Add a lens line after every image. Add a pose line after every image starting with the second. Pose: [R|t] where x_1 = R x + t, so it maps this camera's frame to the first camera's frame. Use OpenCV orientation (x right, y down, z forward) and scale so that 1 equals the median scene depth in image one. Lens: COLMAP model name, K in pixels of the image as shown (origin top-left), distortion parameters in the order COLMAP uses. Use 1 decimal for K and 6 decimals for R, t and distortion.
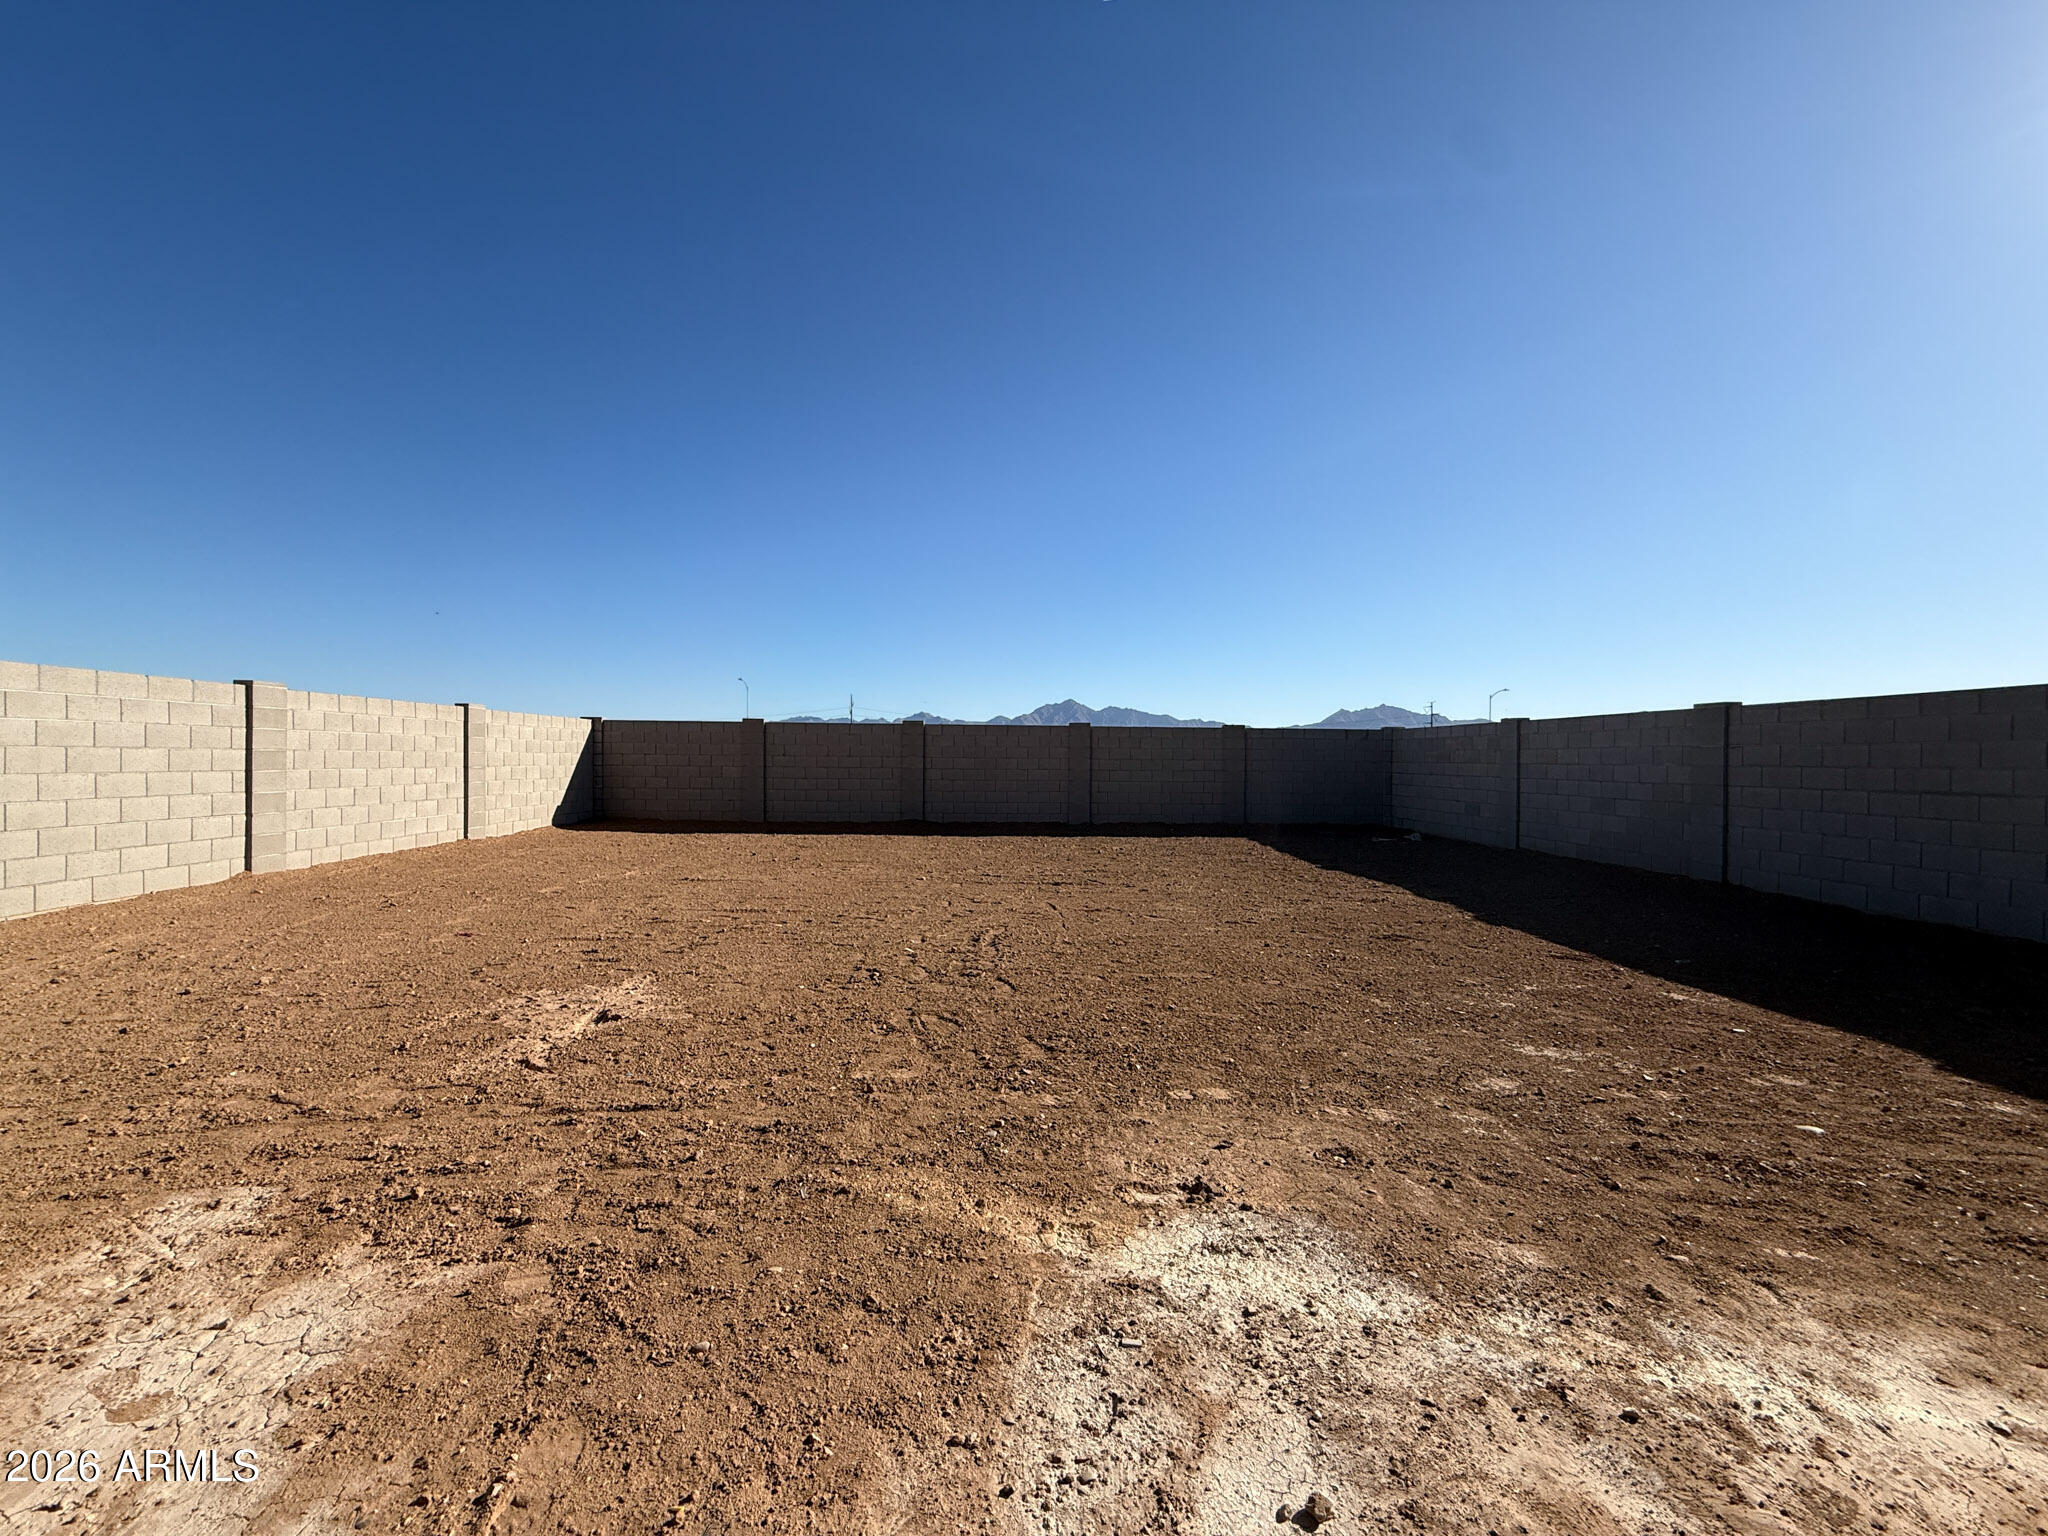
lens RADIAL K [[824.9, 0, 1025.4], [0, 824.9, 763.2], [0, 0, 1]] dist [-0.002418, -0.000258]
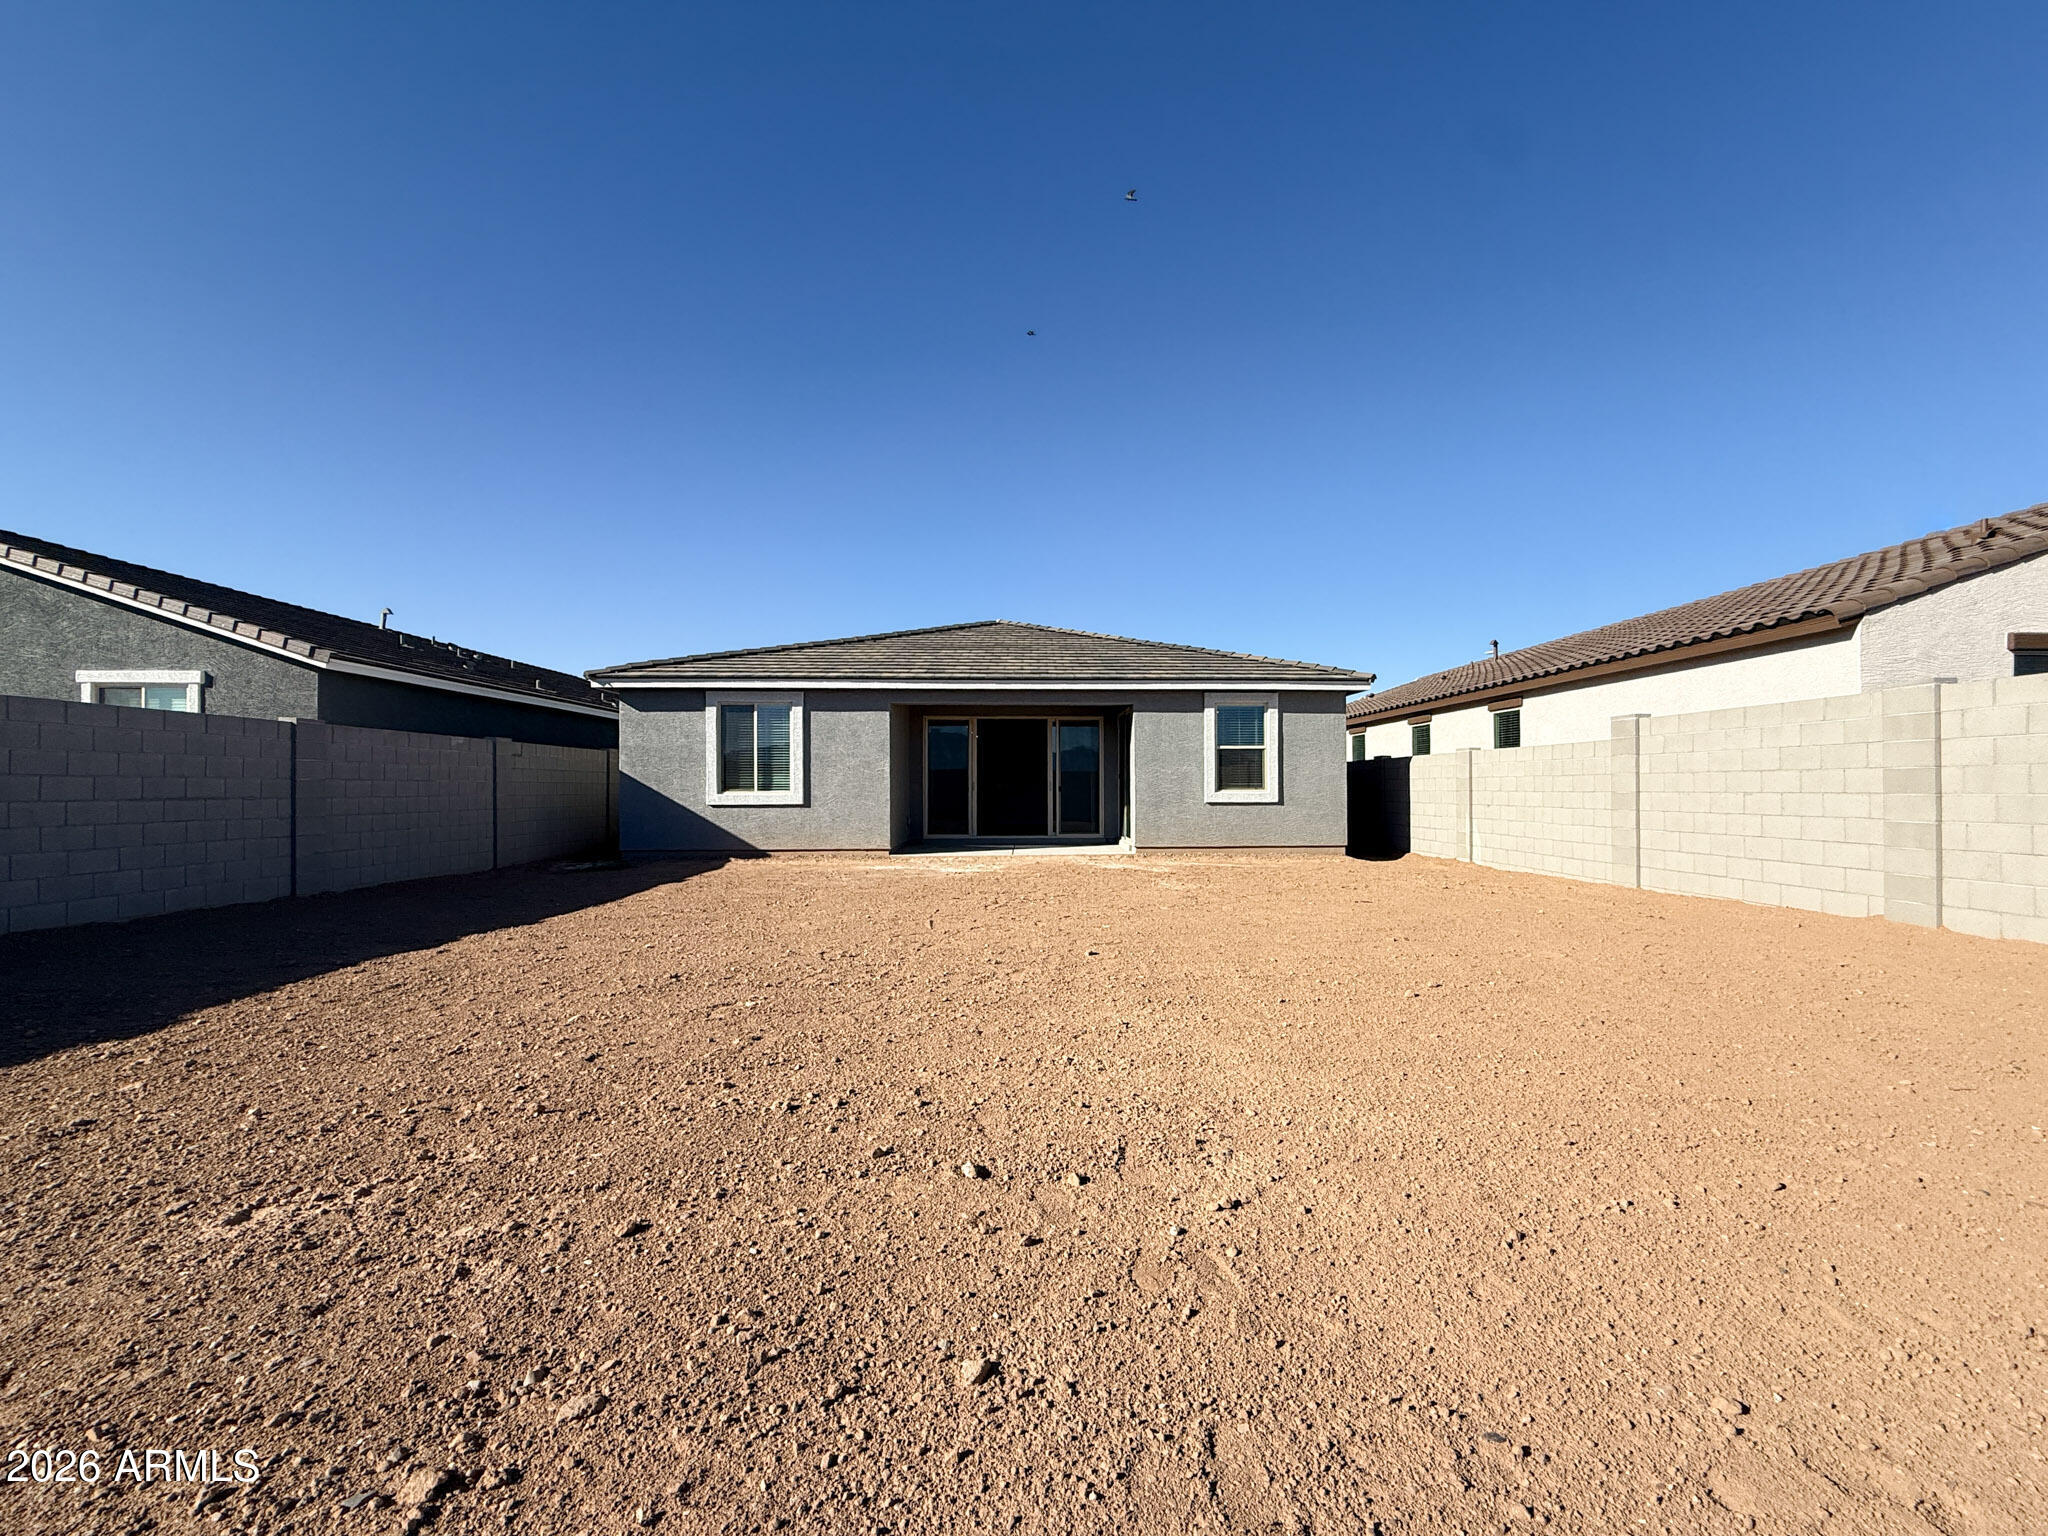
lens RADIAL K [[824.9, 0, 1024.5], [0, 824.9, 777.6], [0, 0, 1]] dist [-0.002418, -0.000258]
pose [[-0.998723, -0.007508, 0.049954, -0.130417], [-0.007763, 0.999958, -0.004905, 0.003275], [-0.049916, -0.005287, -0.998739, 2.045973]]
